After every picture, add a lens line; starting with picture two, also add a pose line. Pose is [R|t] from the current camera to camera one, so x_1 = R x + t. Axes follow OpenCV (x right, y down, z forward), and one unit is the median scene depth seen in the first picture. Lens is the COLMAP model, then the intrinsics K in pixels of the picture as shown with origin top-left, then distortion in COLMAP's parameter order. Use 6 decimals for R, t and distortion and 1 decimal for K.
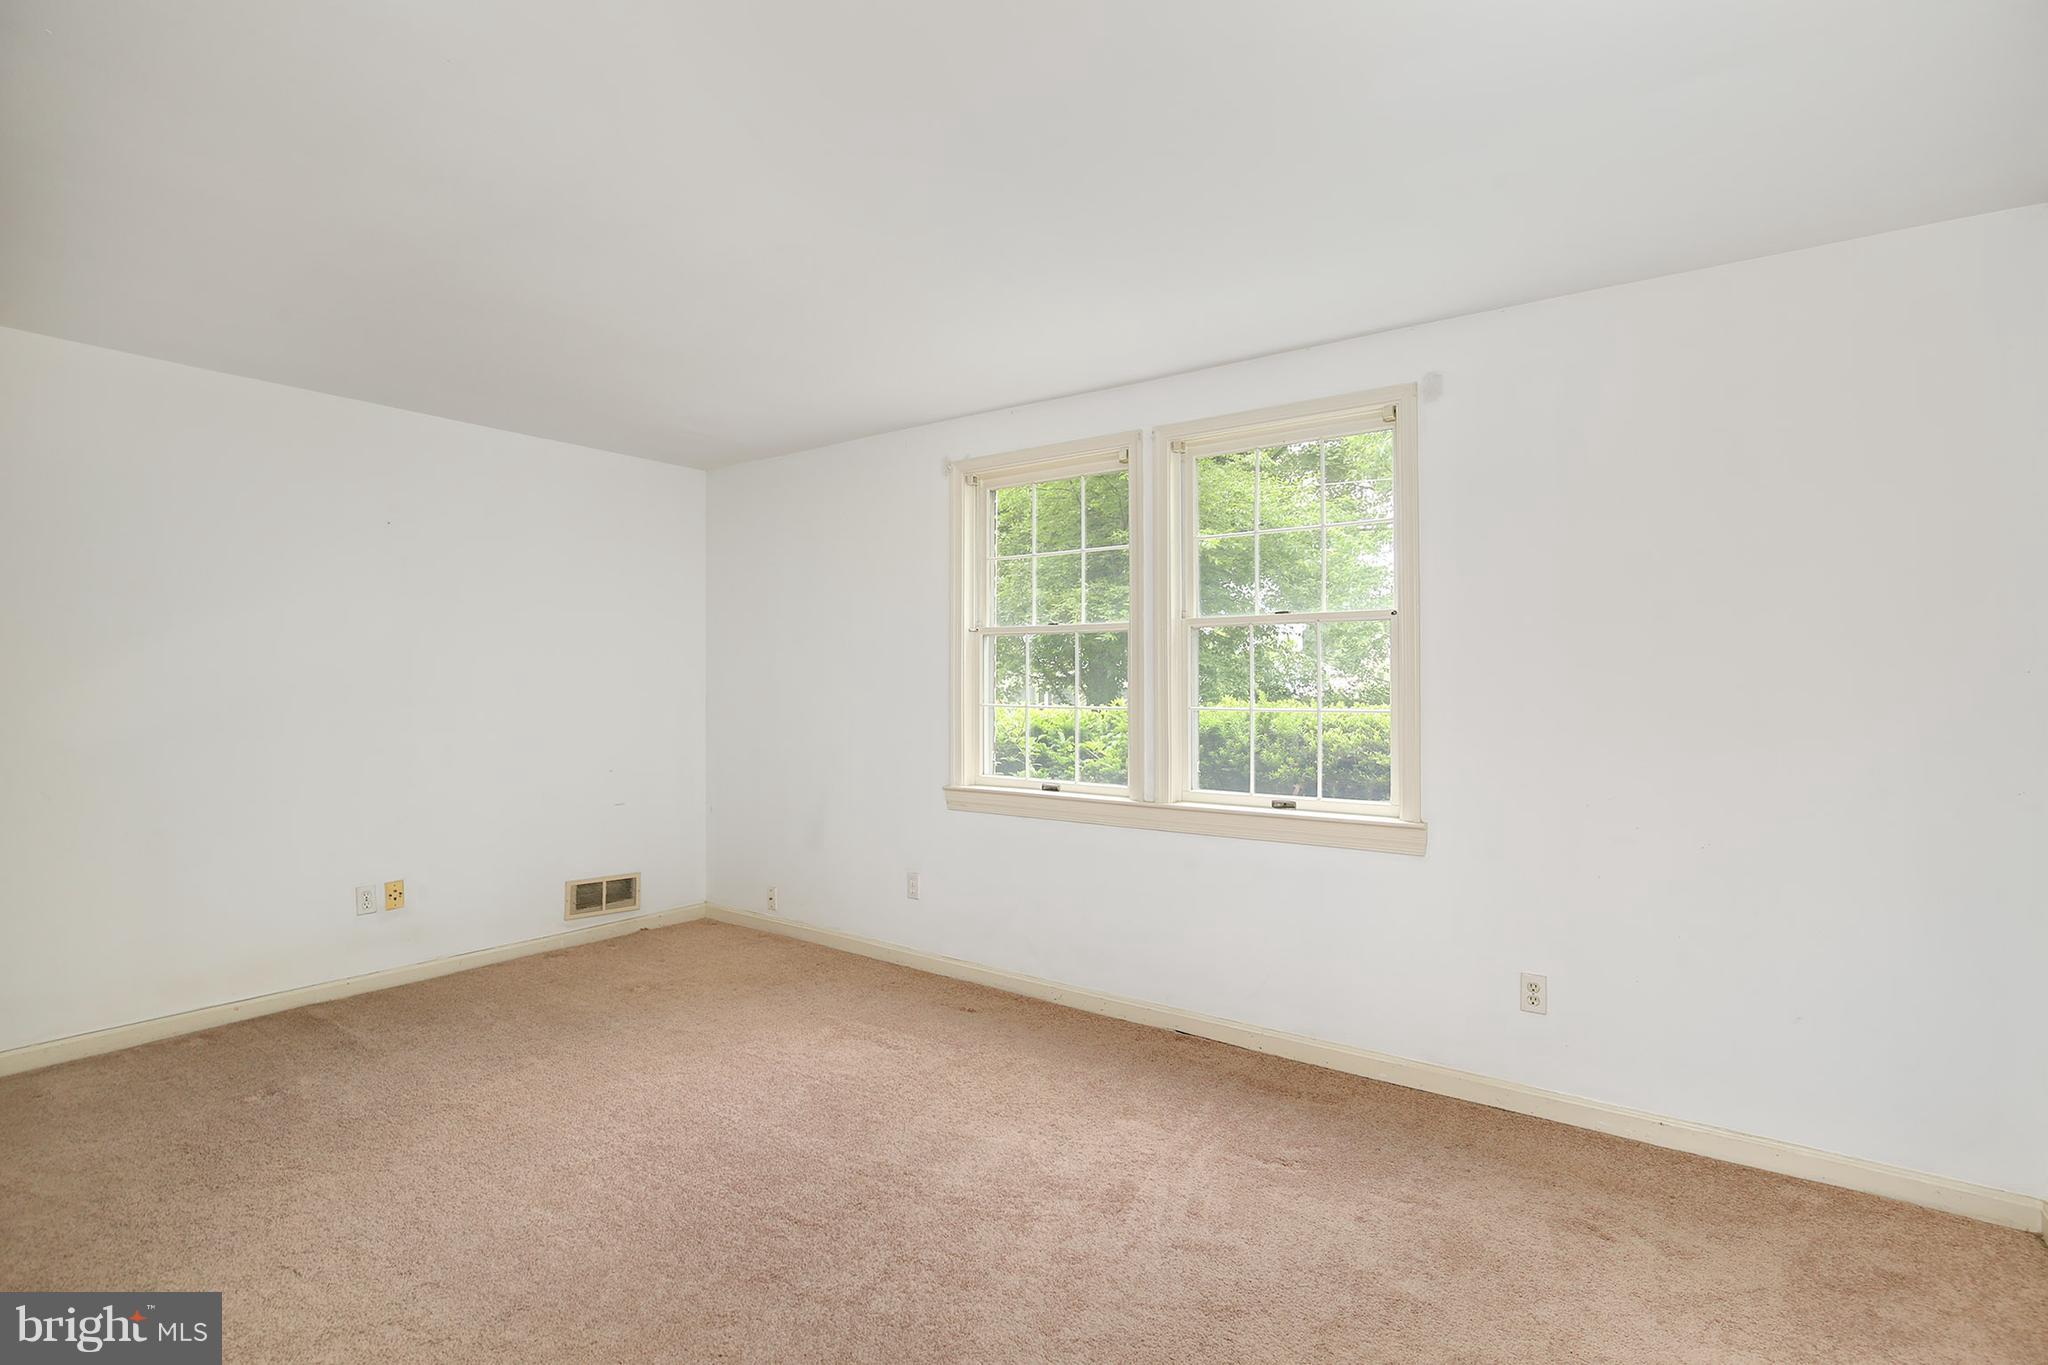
lens RADIAL K [[918.4, 0, 1024.0], [0, 918.4, 682.5], [0, 0, 1]] dist [-0.027106, -0.000415]
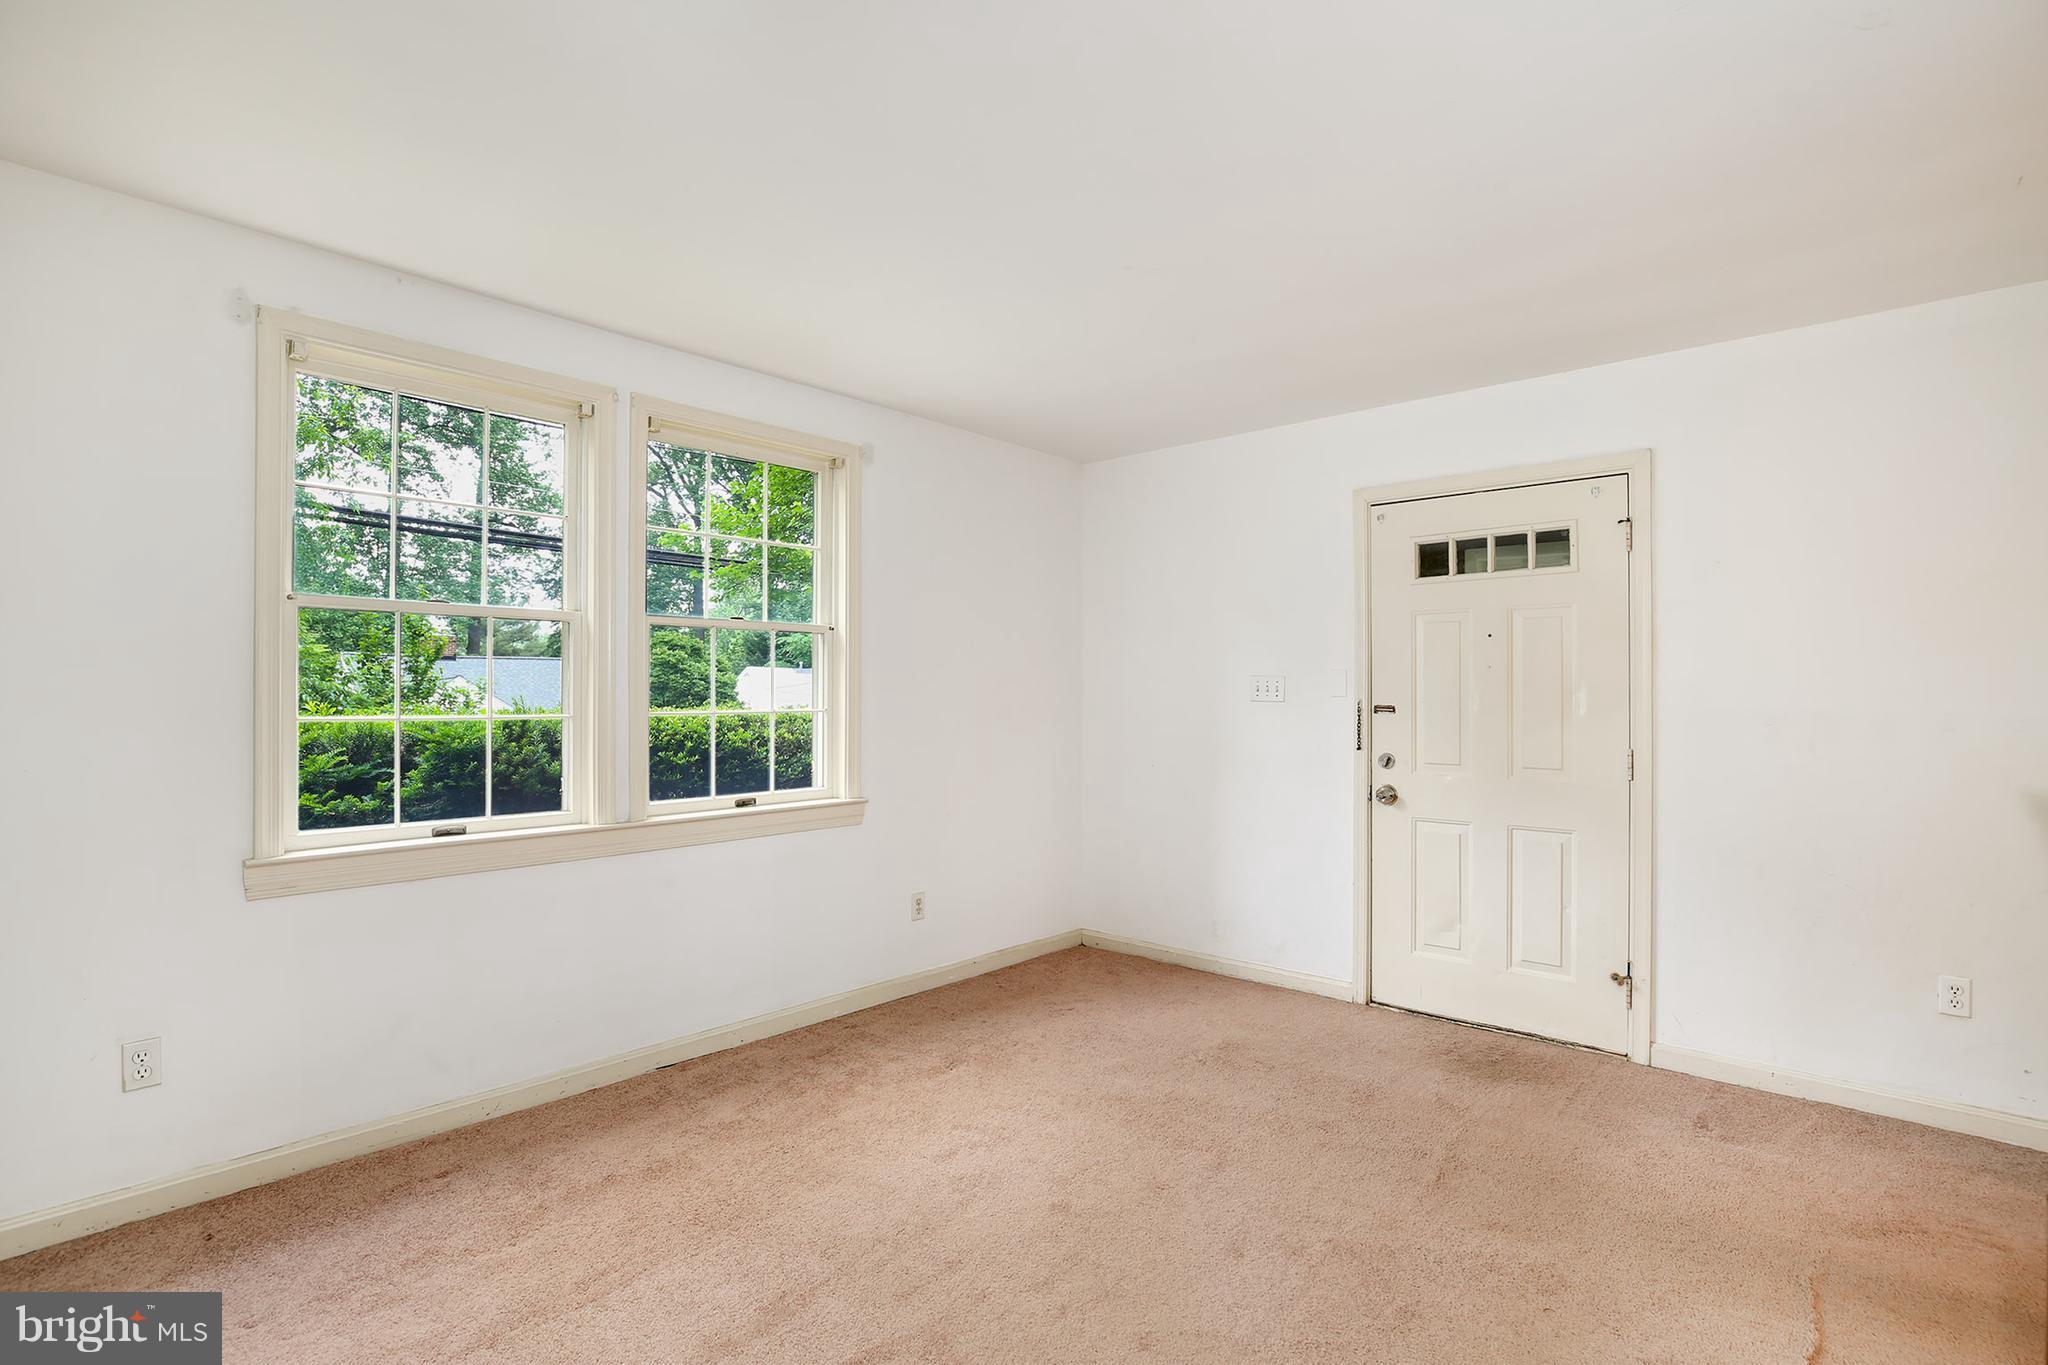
lens RADIAL K [[971.4, 0, 1014.2], [0, 971.4, 697.7], [0, 0, 1]] dist [-0.021123, 0.000342]
pose [[0.121980, -0.007665, 0.992503, -0.769836], [-0.008495, 0.999925, 0.008766, 0.001191], [-0.992496, -0.009500, 0.121906, 0.555434]]
